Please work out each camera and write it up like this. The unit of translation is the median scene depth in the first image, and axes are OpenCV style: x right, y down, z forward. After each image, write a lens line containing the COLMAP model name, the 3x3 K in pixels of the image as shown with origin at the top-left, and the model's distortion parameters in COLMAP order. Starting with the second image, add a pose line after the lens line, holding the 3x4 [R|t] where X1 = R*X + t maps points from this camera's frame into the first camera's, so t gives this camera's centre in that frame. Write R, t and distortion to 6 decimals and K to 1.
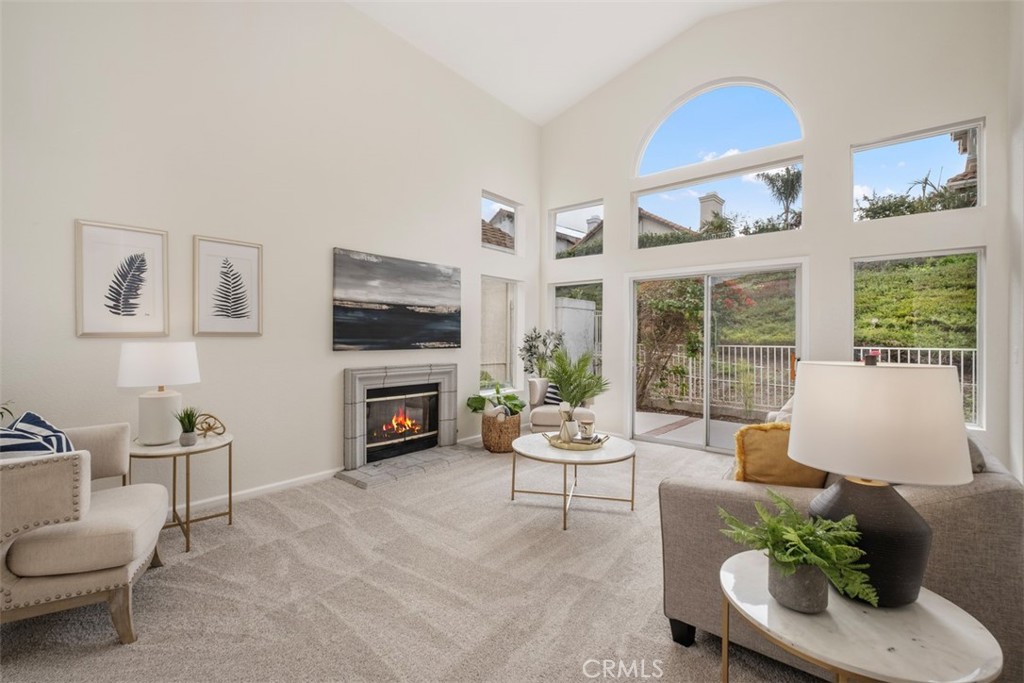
lens RADIAL K [[444.0, 0, 509.9], [0, 444.0, 338.0], [0, 0, 1]] dist [-0.001172, -0.001183]
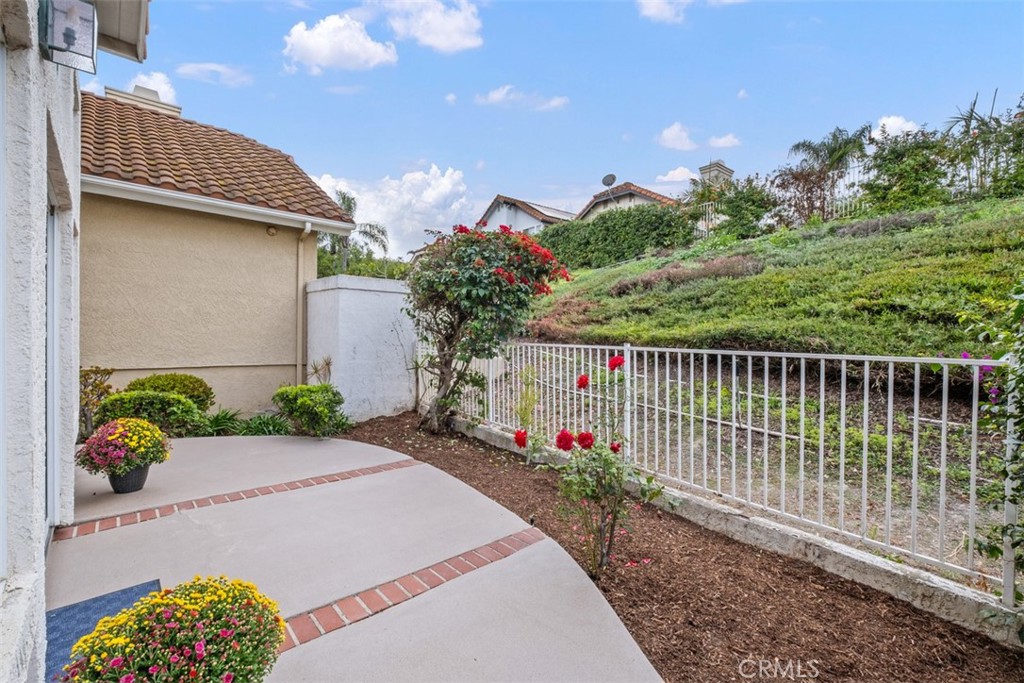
lens RADIAL K [[444.0, 0, 510.5], [0, 444.0, 338.7], [0, 0, 1]] dist [-0.001172, -0.001183]
pose [[0.992168, -0.000158, -0.124913, 1.017900], [0.001077, 0.999973, 0.007287, 0.002637], [0.124909, -0.007365, 0.992141, 0.684929]]
